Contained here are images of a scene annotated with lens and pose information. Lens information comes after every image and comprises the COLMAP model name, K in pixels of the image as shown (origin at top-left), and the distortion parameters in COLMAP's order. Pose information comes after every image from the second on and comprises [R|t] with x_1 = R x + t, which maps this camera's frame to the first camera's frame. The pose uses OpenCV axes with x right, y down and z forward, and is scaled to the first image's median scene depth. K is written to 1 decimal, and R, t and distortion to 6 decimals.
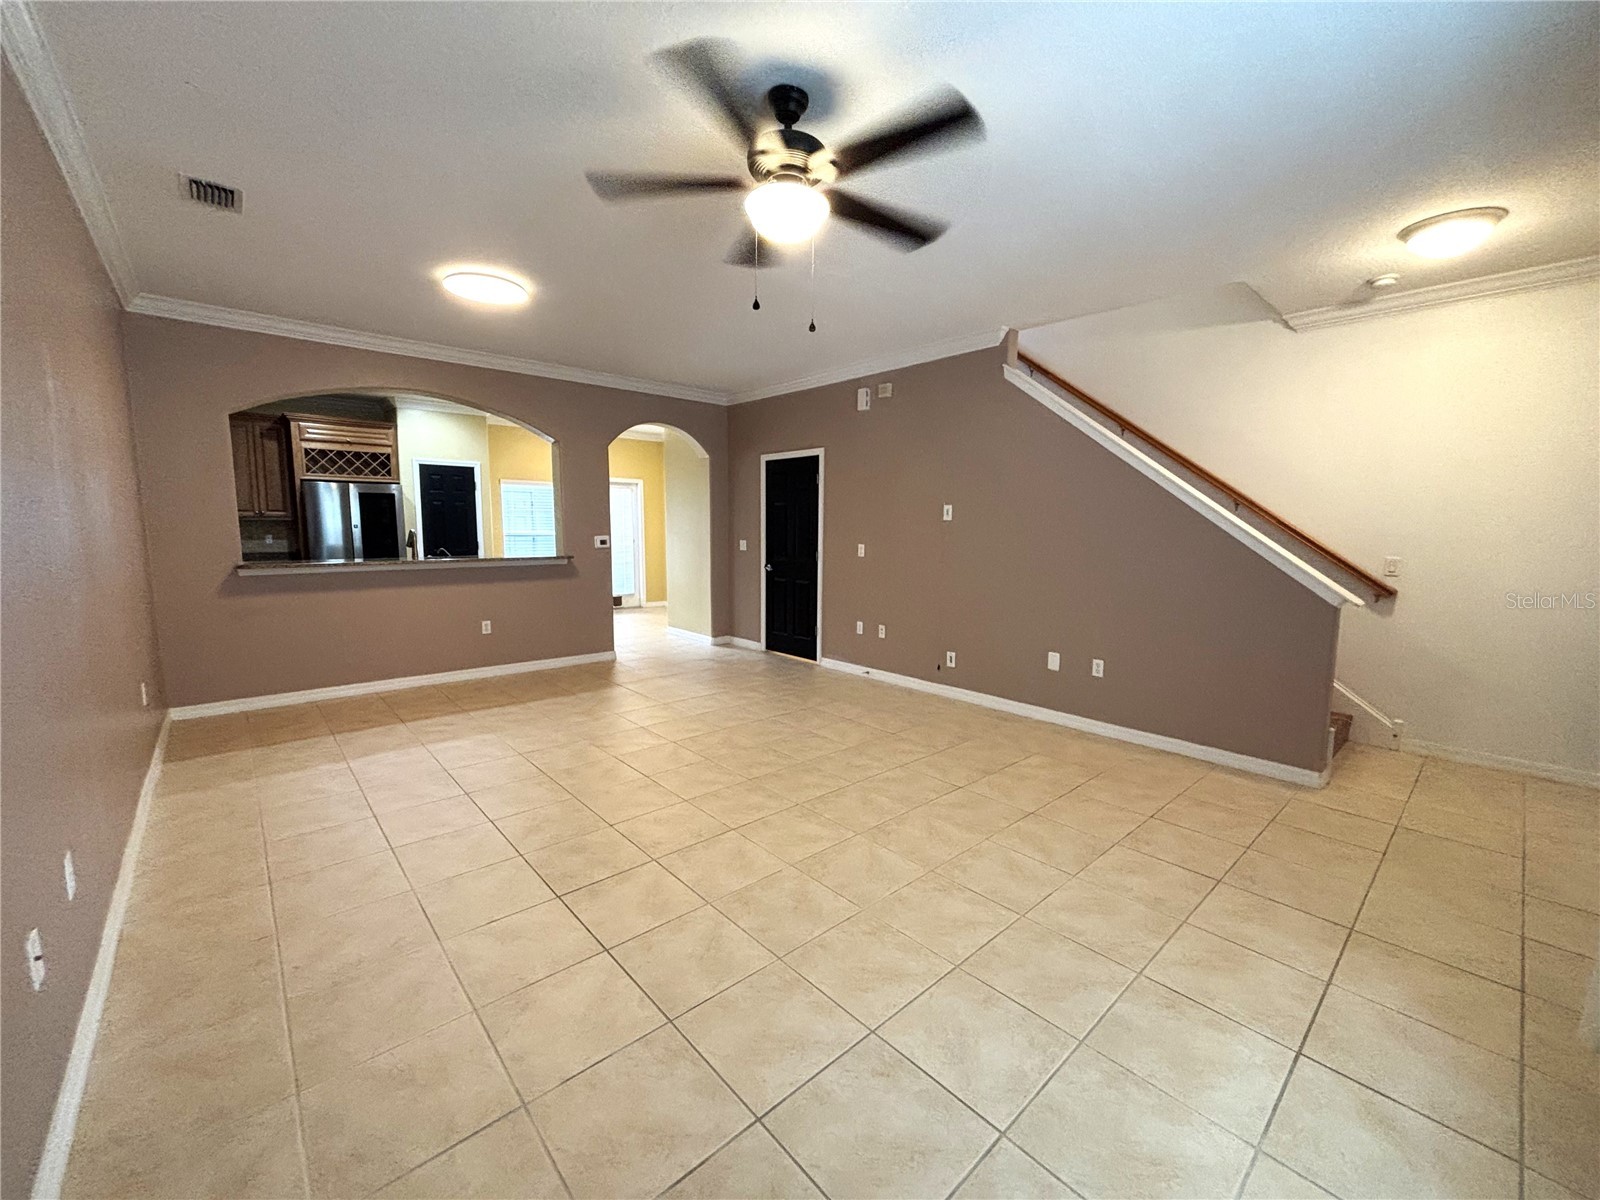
lens RADIAL K [[644.4, 0, 810.9], [0, 644.4, 601.5], [0, 0, 1]] dist [0.004044, -0.002470]
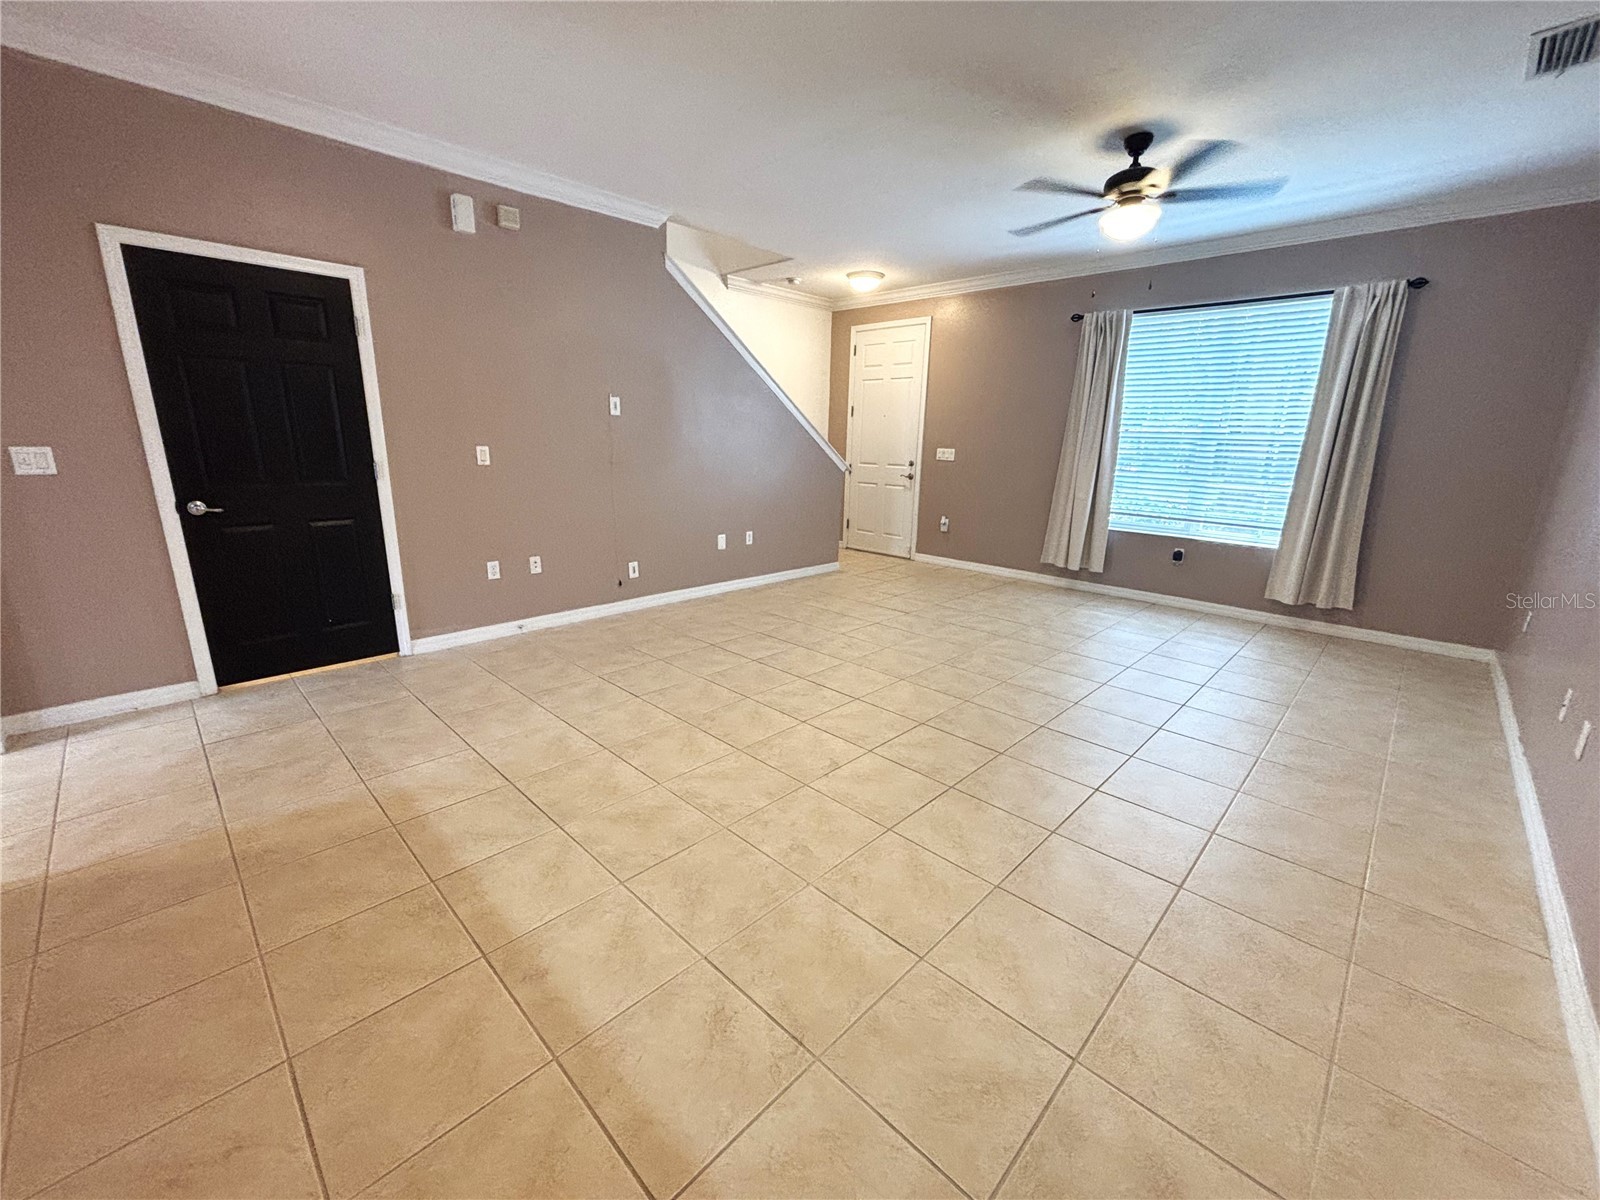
lens RADIAL K [[644.4, 0, 809.0], [0, 644.4, 599.5], [0, 0, 1]] dist [0.004044, -0.002470]
pose [[-0.075060, -0.264545, 0.961448, -0.712944], [0.089283, 0.958512, 0.270707, -0.098975], [-0.993174, 0.106161, -0.048326, 0.798278]]
